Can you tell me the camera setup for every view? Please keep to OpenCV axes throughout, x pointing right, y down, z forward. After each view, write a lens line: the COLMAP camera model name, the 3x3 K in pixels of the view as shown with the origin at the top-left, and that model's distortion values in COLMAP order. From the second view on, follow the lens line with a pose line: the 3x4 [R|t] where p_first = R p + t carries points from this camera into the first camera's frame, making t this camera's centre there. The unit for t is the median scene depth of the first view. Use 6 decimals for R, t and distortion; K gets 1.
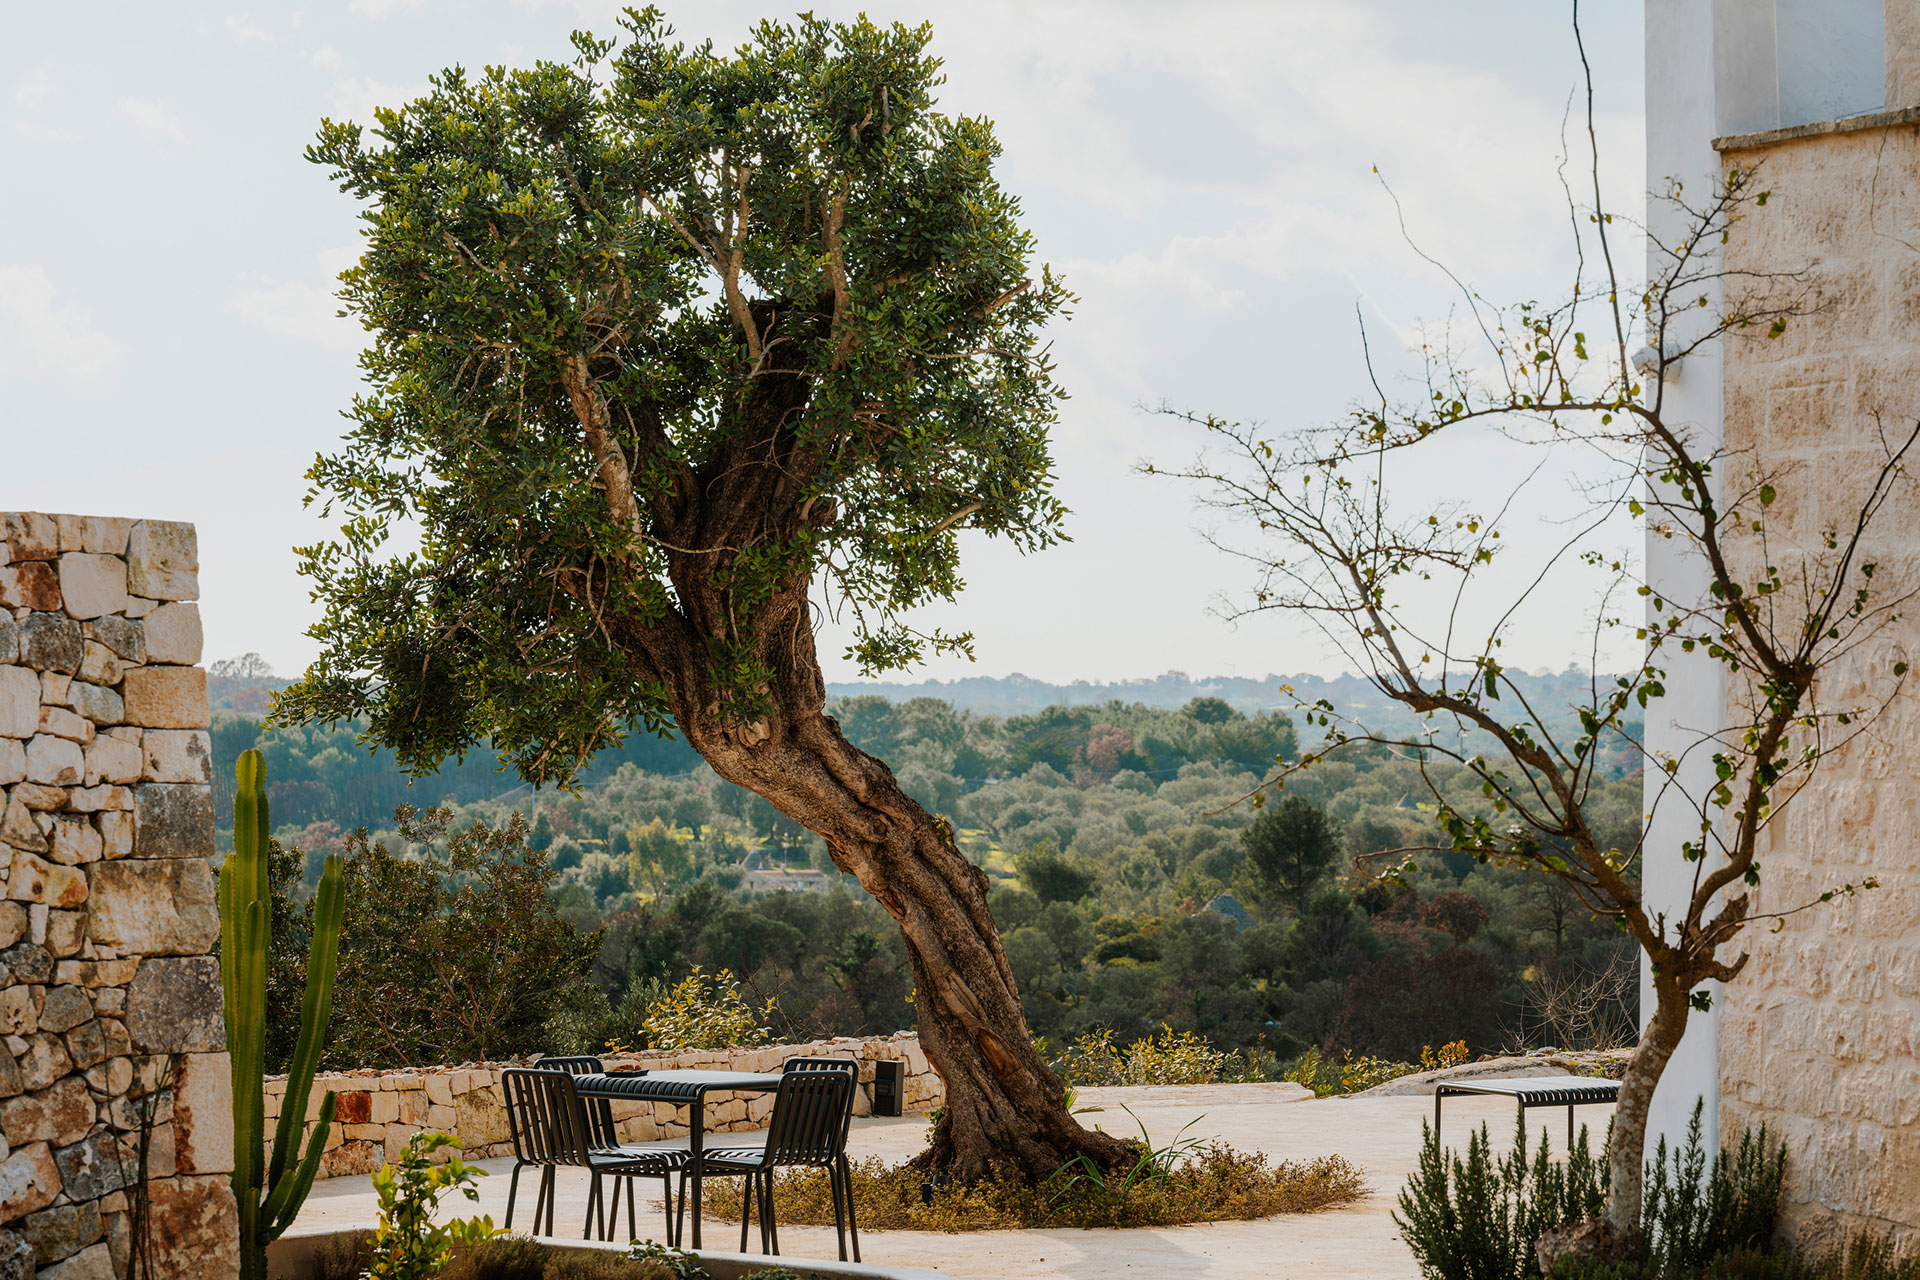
lens RADIAL K [[5456.2, 0, 960.0], [0, 5456.2, 640.0], [0, 0, 1]] dist [-0.035523, -0.837687]
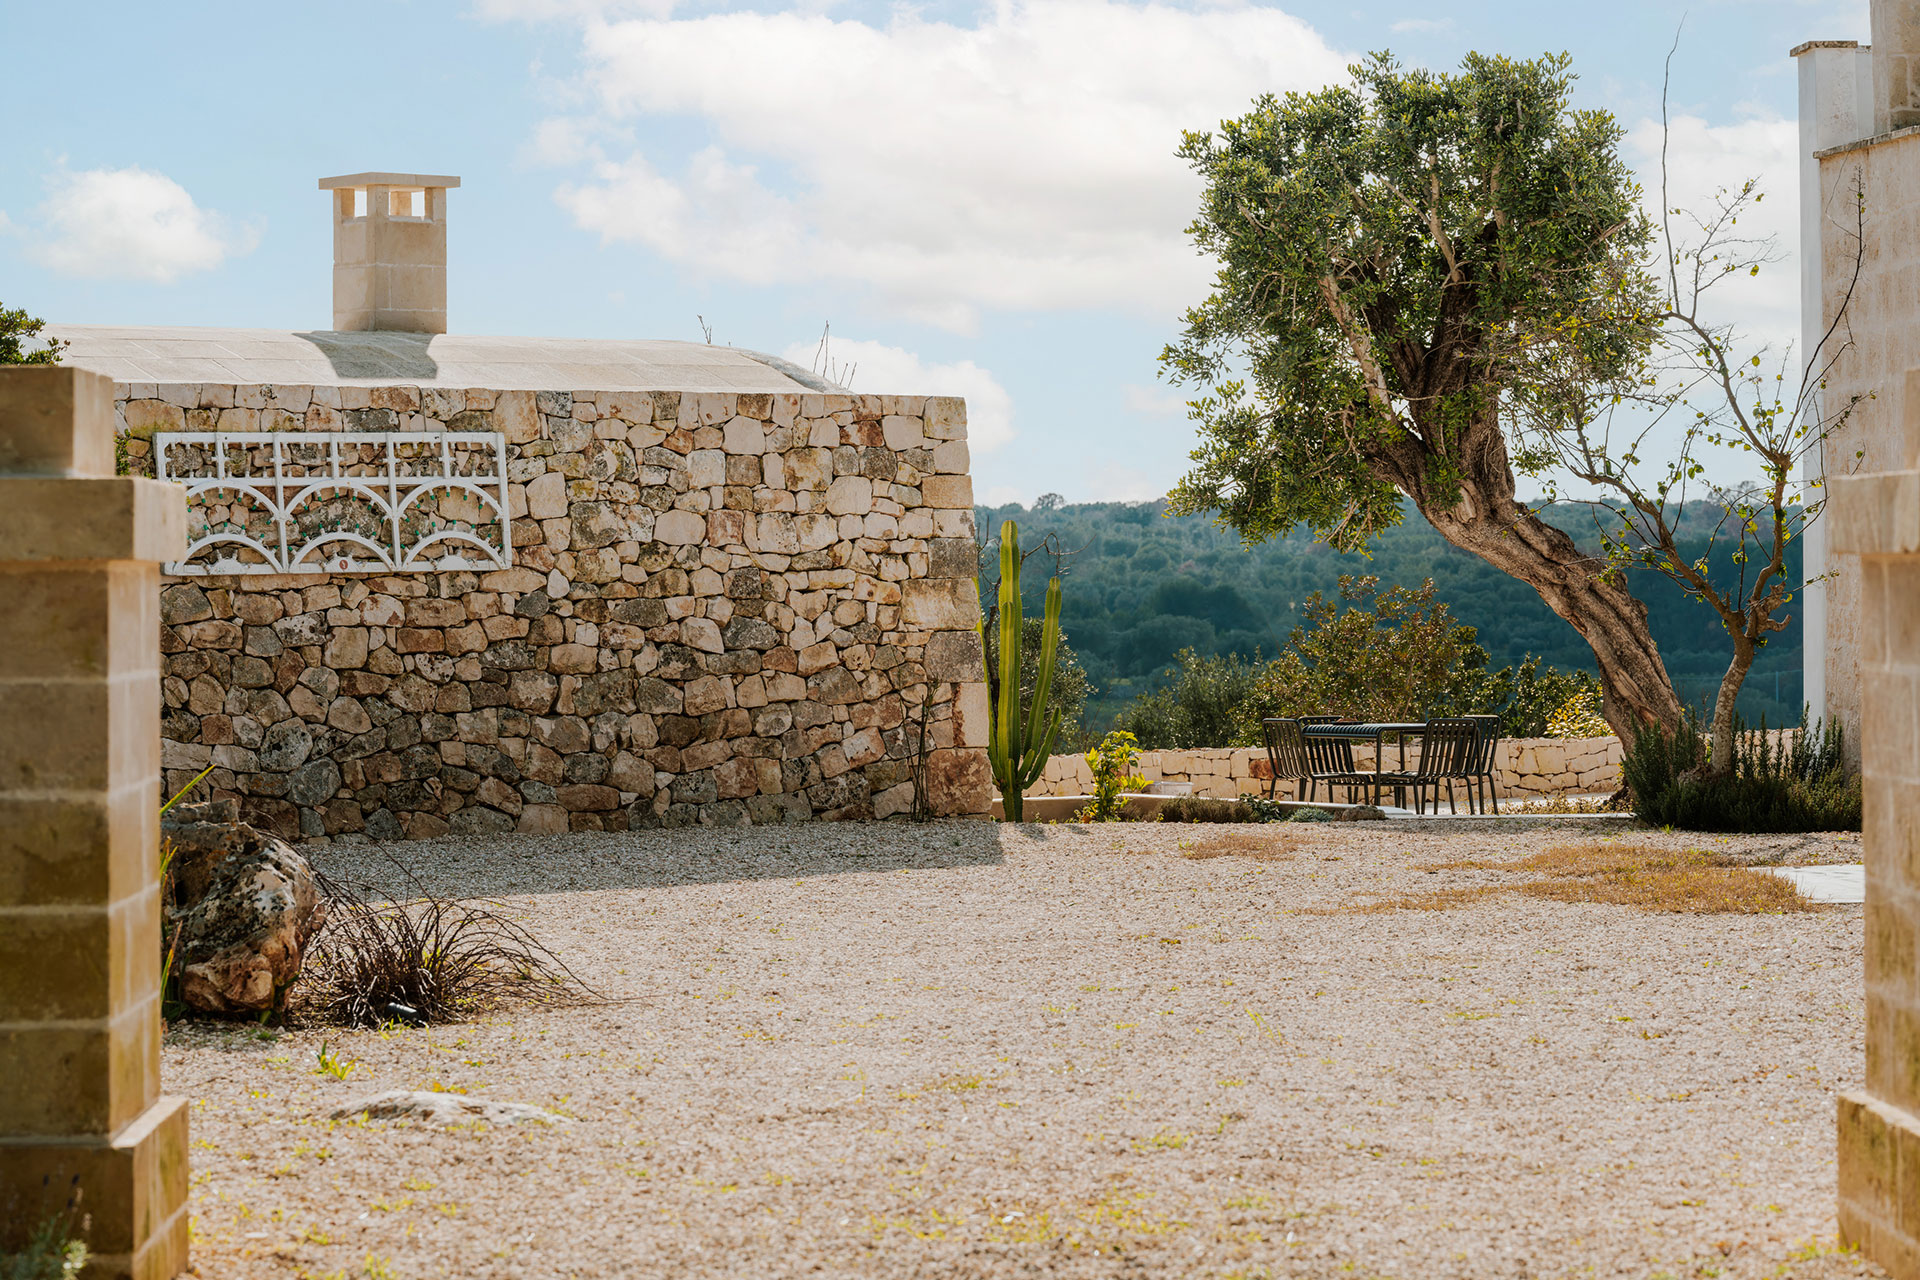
lens RADIAL K [[4378.0, 0, 957.8], [0, 4378.0, 560.6], [0, 0, 1]] dist [0.140095, 0.256249]
pose [[0.971284, -0.017123, -0.237304, 0.213604], [0.022364, 0.999561, 0.019413, 0.005055], [0.236868, -0.024163, 0.971241, -0.454279]]
